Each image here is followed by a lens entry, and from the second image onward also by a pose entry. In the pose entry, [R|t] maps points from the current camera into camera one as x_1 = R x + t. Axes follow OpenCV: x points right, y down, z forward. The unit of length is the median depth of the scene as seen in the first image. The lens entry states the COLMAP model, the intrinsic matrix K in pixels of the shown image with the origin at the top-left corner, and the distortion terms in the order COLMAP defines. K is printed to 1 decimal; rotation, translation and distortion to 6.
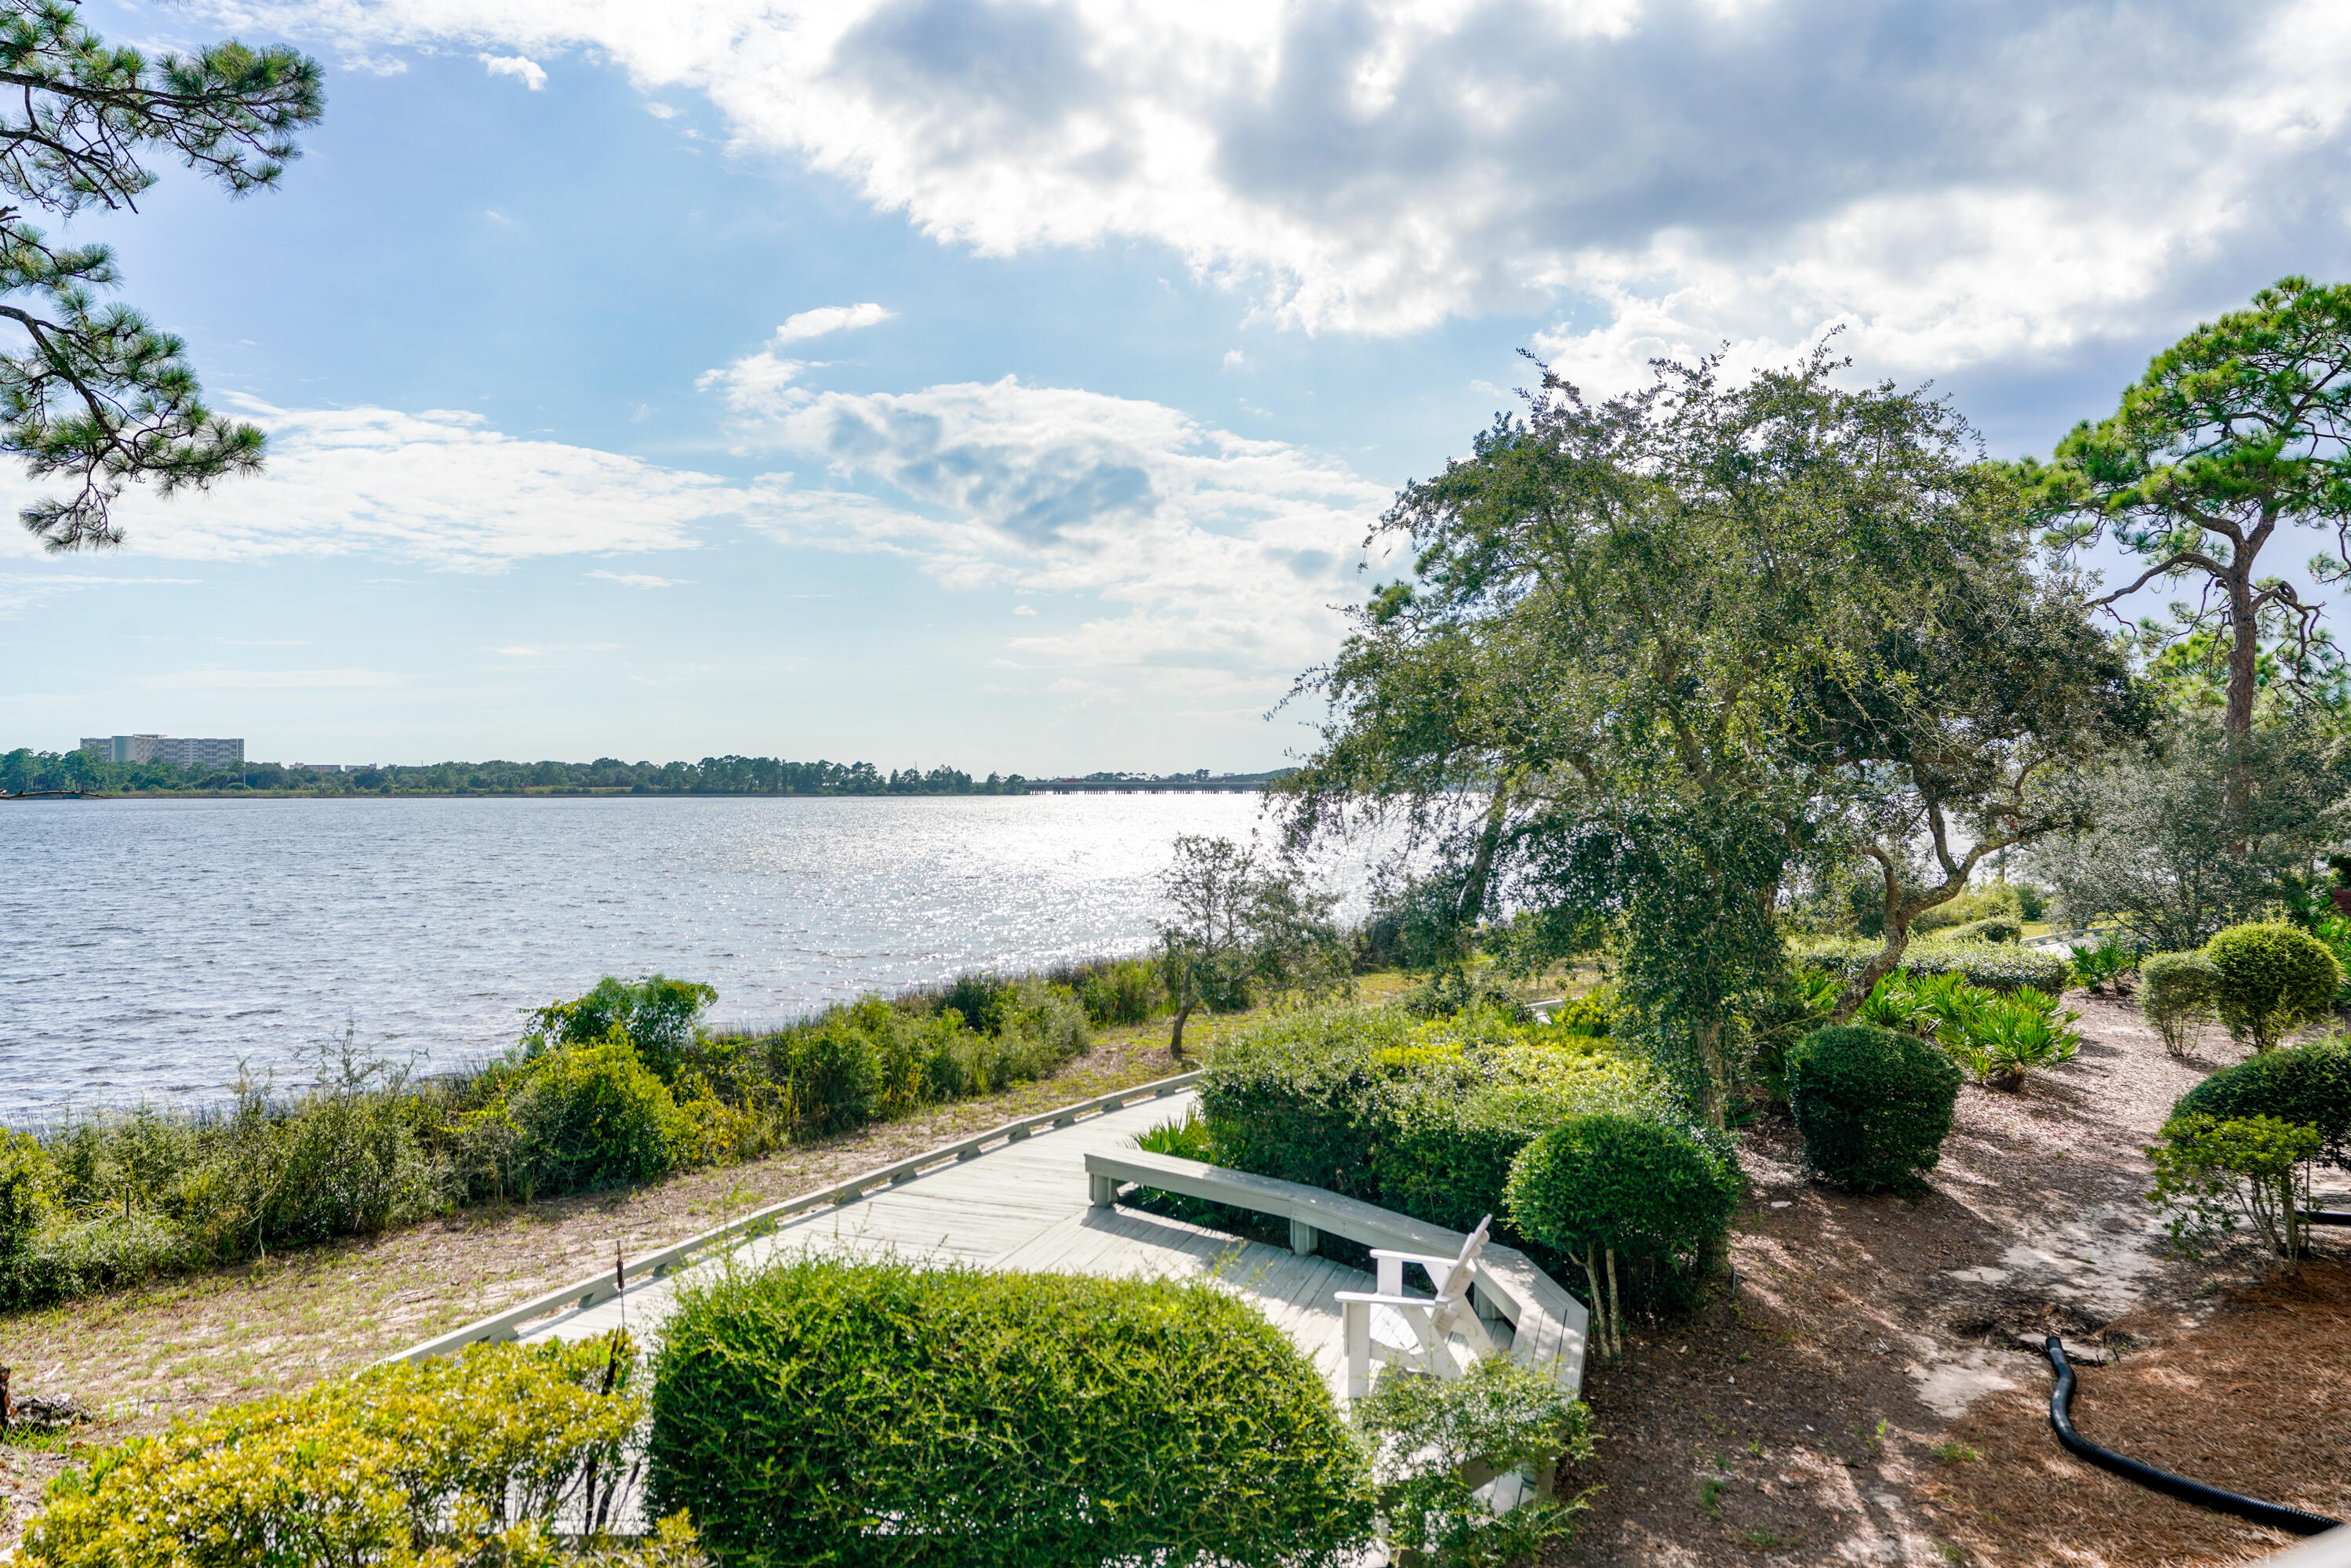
lens RADIAL K [[1764.2, 0, 1175.5], [0, 1764.2, 784.0], [0, 0, 1]] dist [-0.001068, -0.001799]
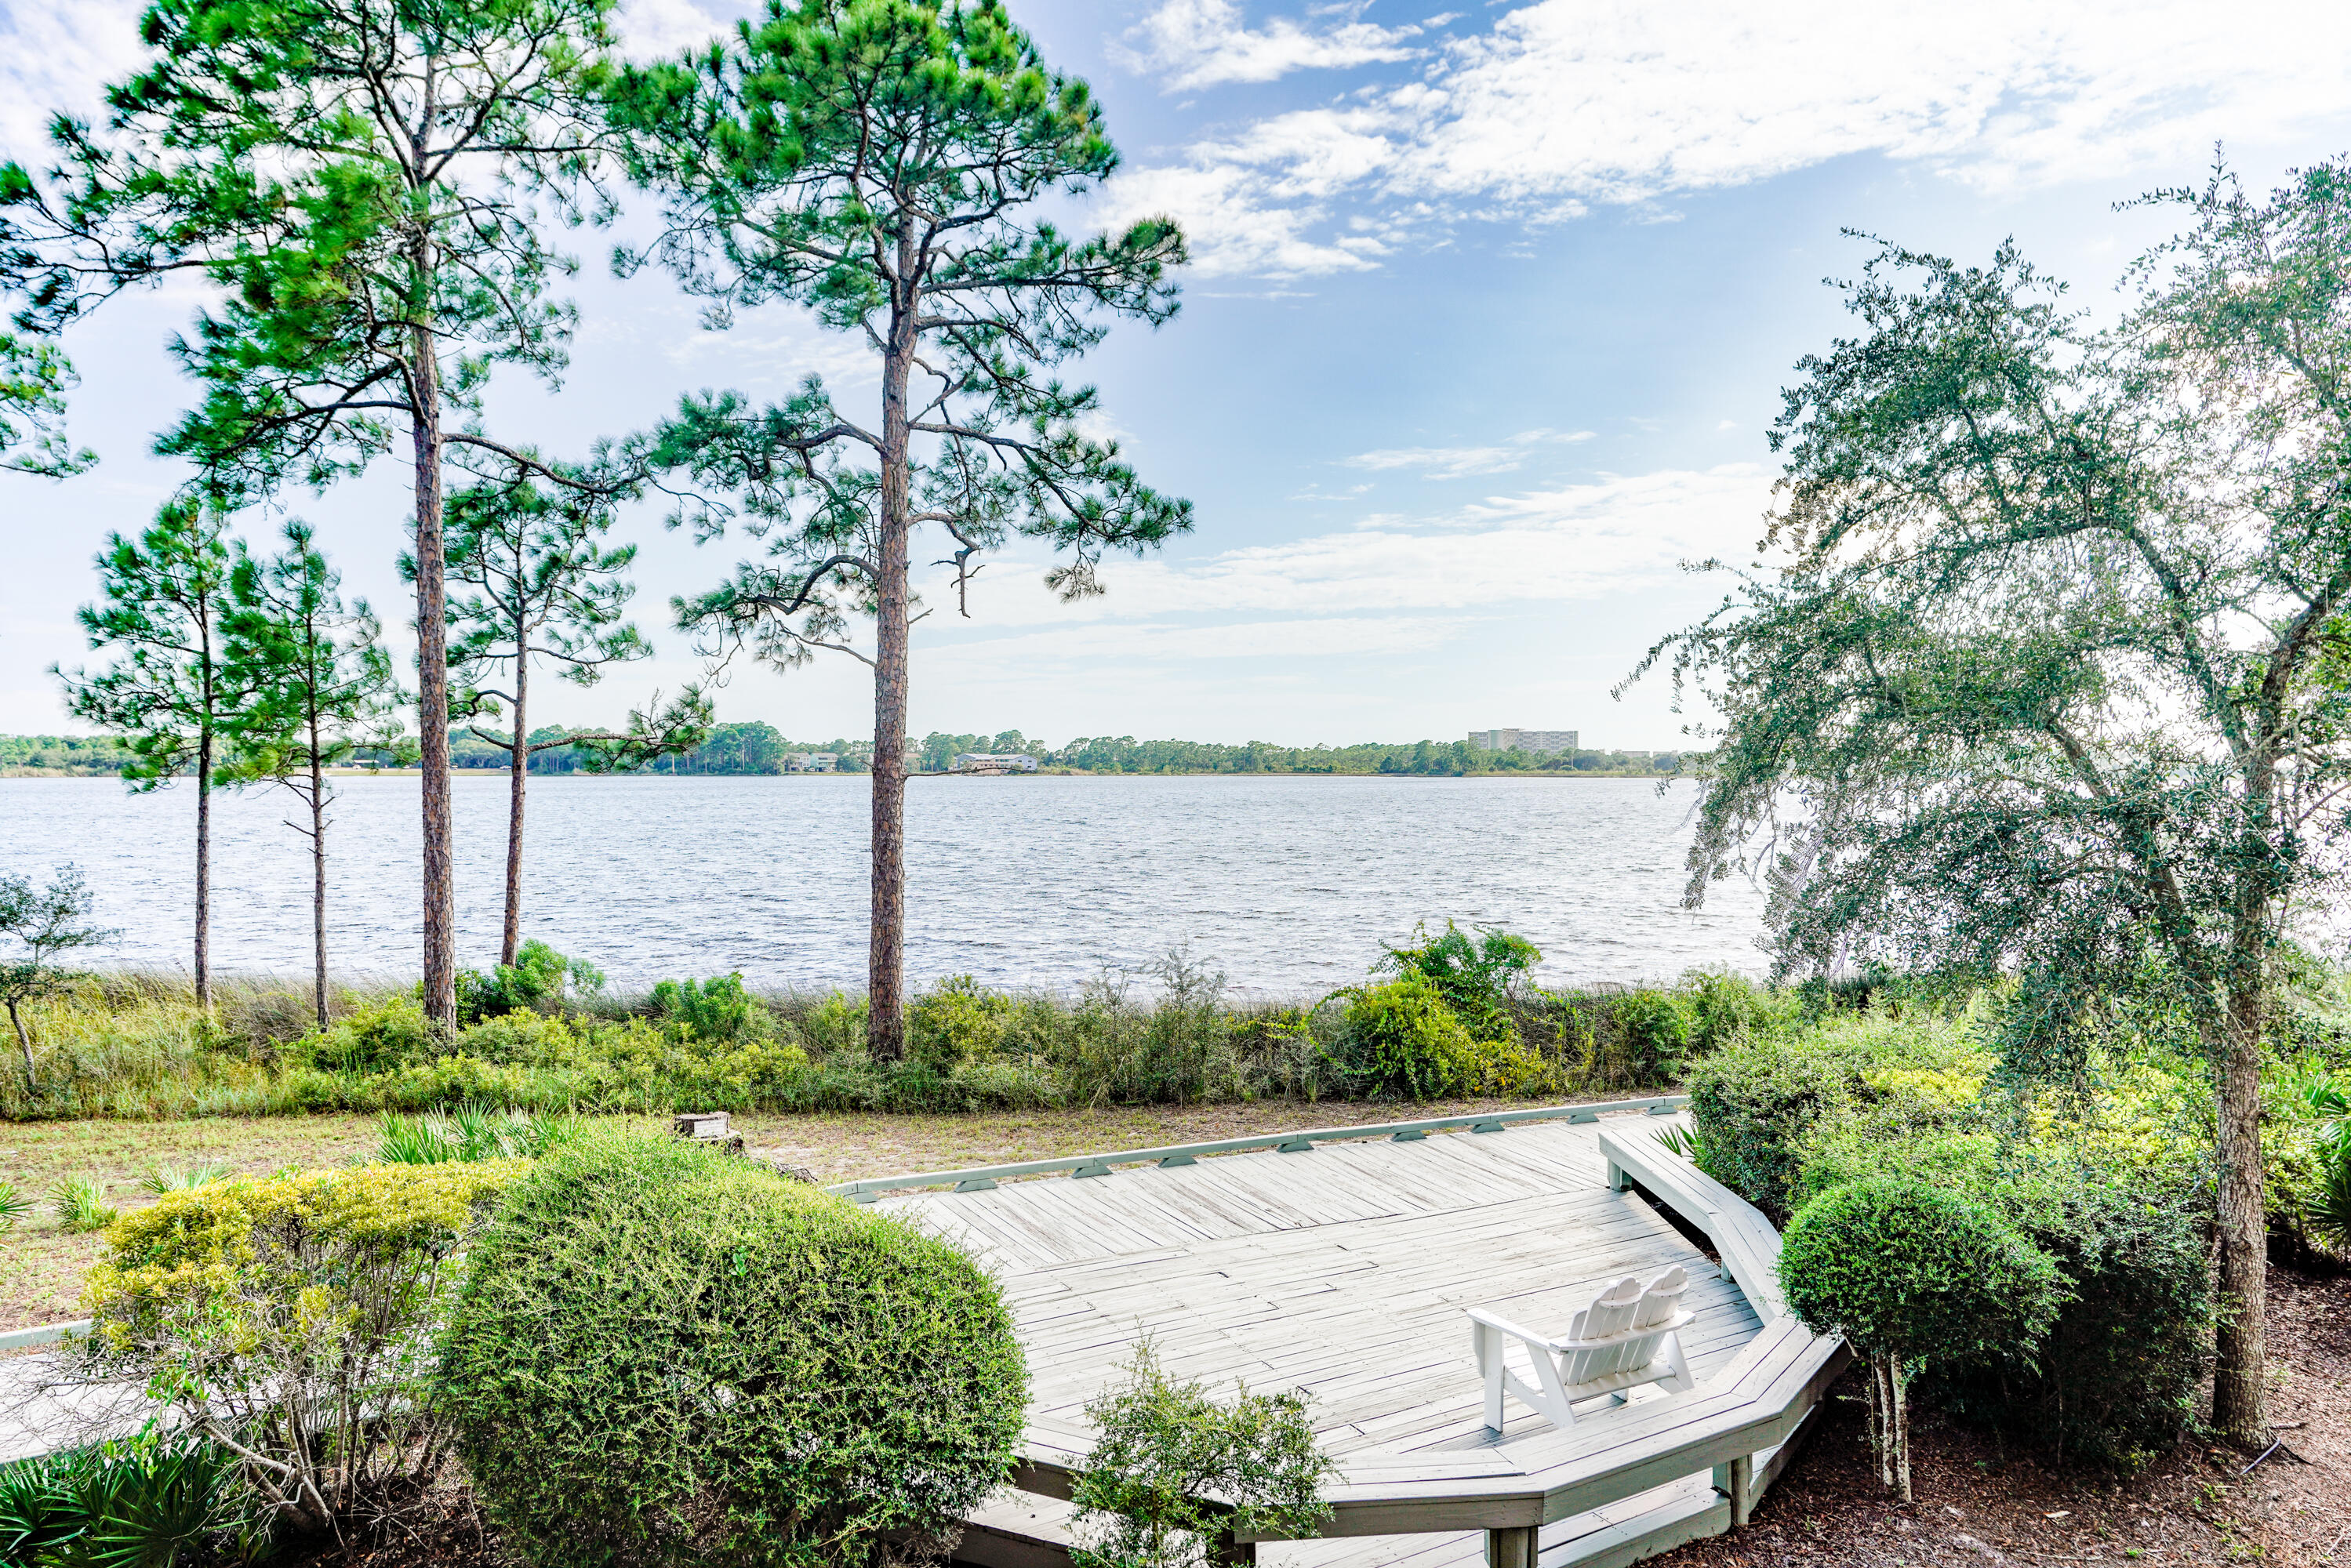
lens RADIAL K [[1488.8, 0, 1175.7], [0, 1488.8, 775.1], [0, 0, 1]] dist [-0.000682, 0.002316]
pose [[0.724182, 0.008541, -0.689556, 0.274901], [-0.004978, 0.999962, 0.007157, 0.001181], [0.689591, -0.001751, 0.724197, 0.178586]]
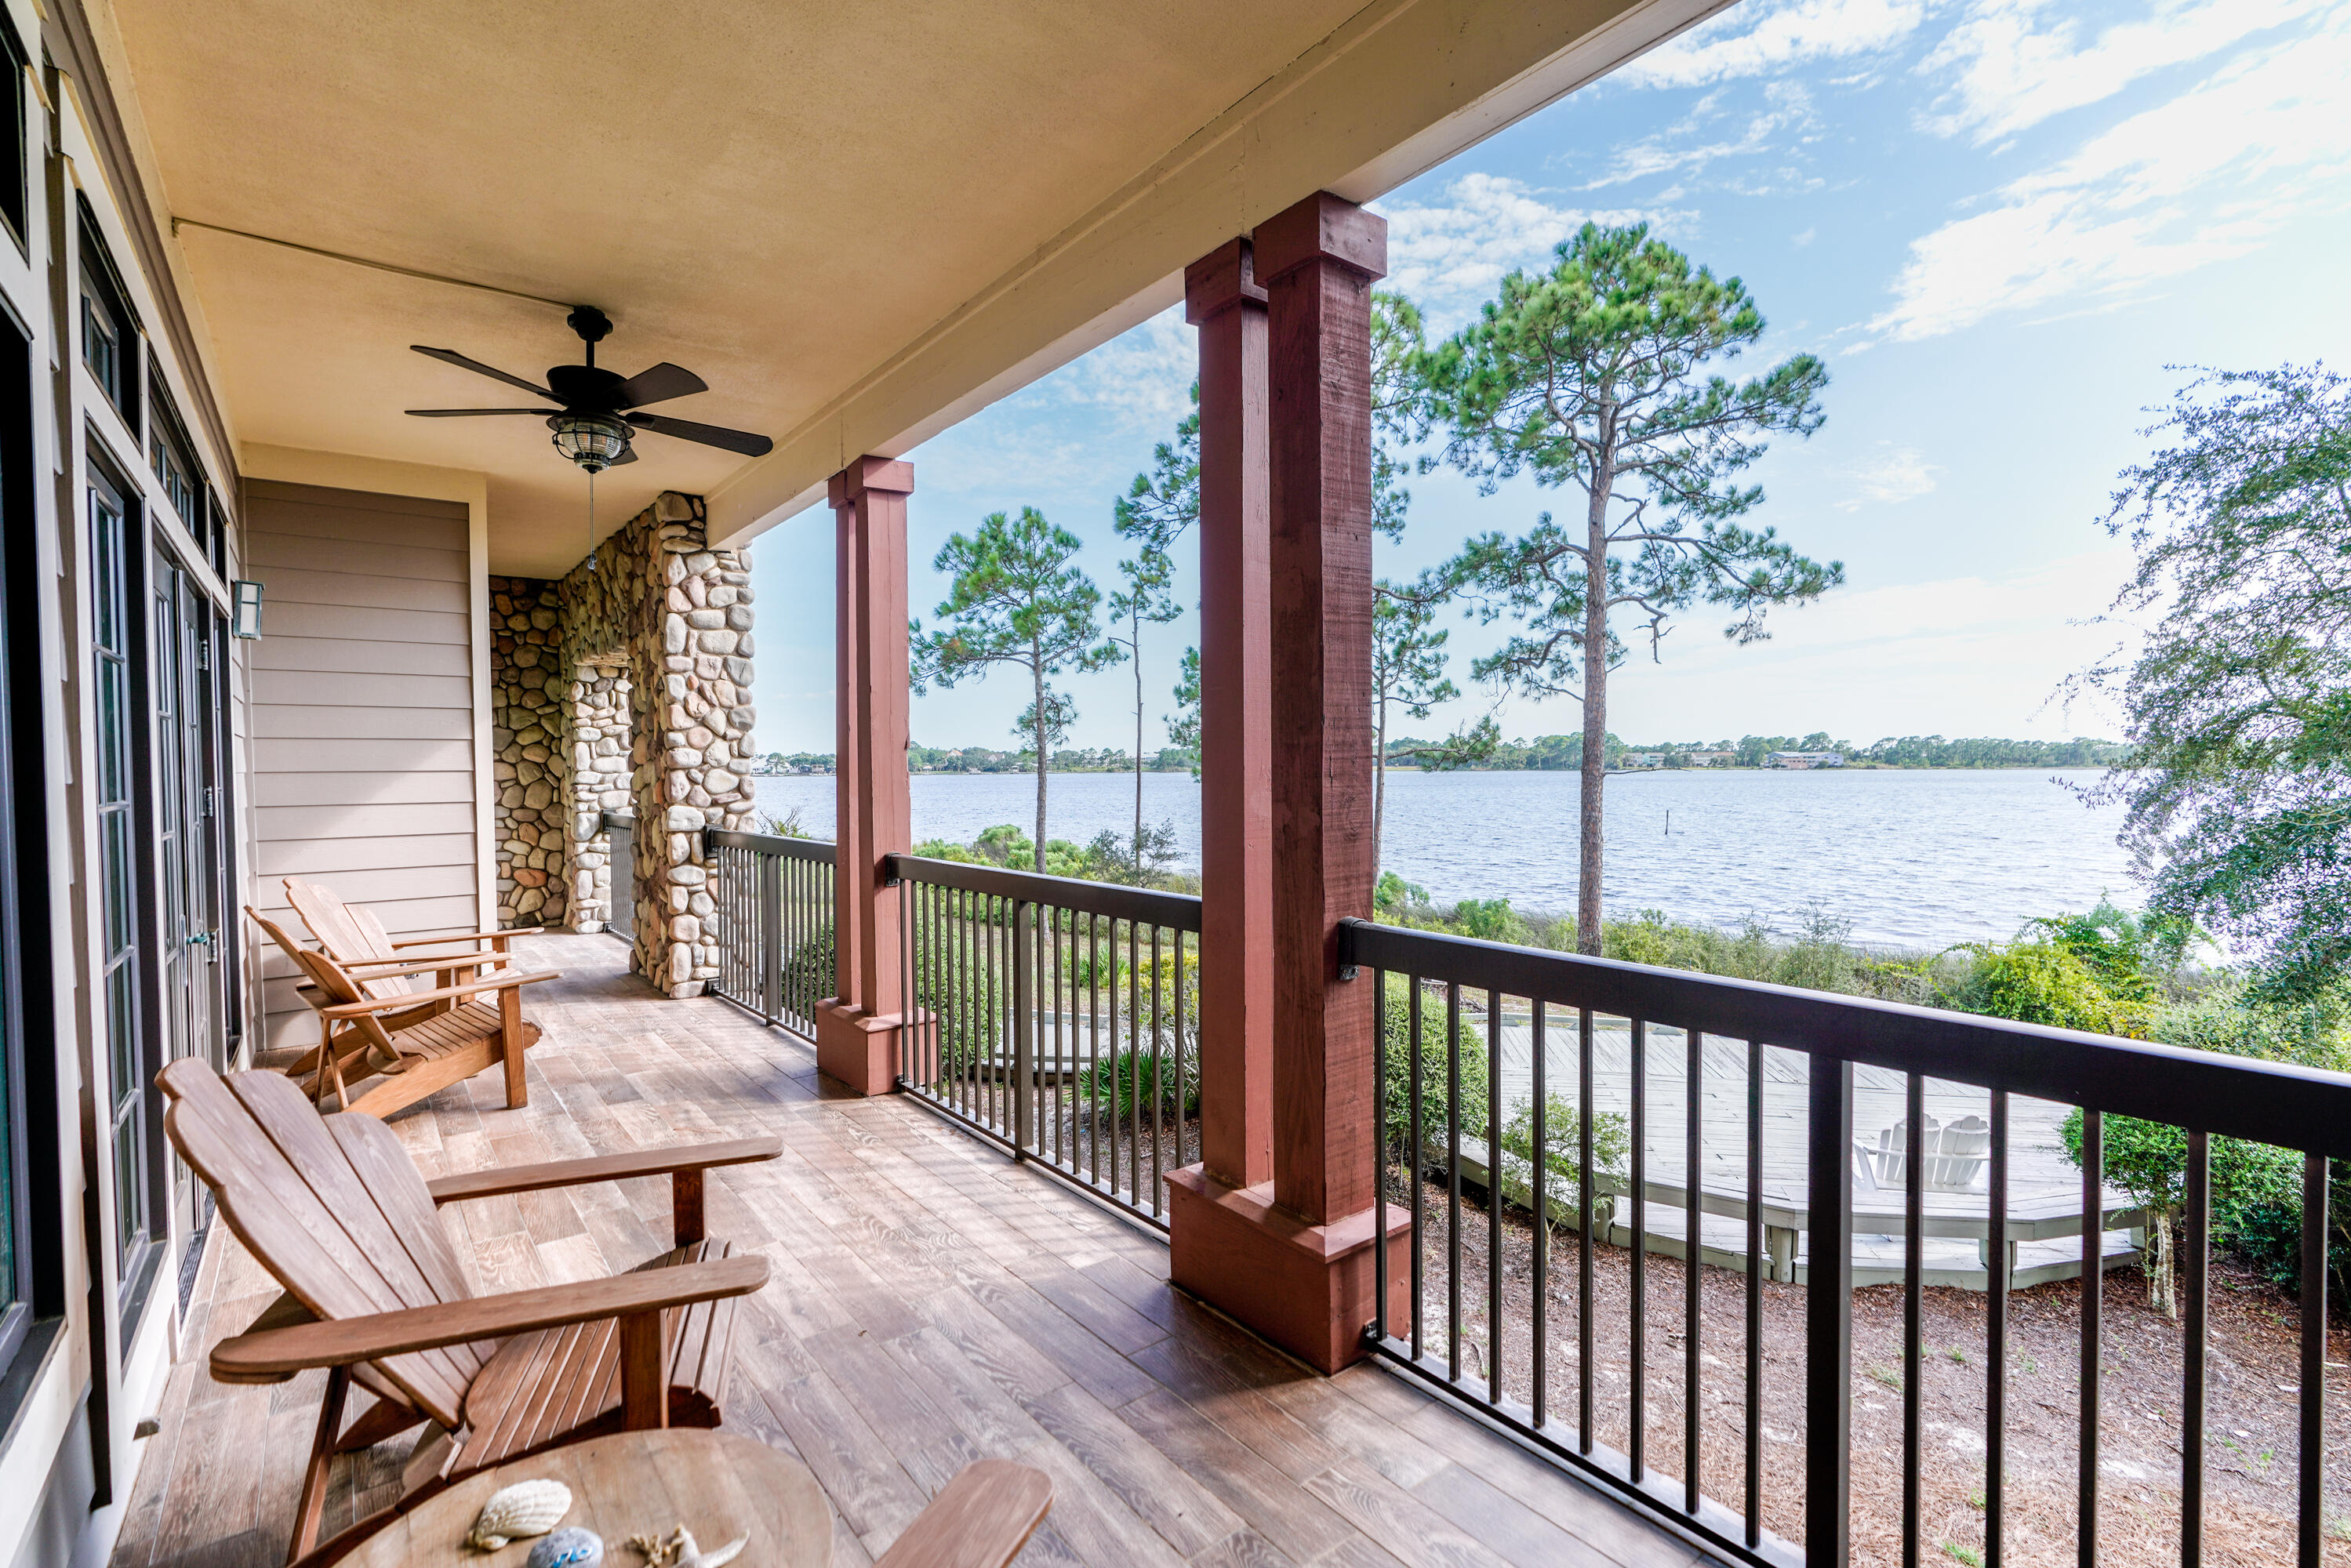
lens RADIAL K [[1068.0, 0, 1169.4], [0, 1068.0, 789.5], [0, 0, 1]] dist [-0.003100, 0.000322]
pose [[0.144891, 0.025704, -0.989114, 0.469881], [0.003159, 0.999645, 0.026440, -0.005030], [0.989443, -0.006956, 0.144759, 0.187962]]
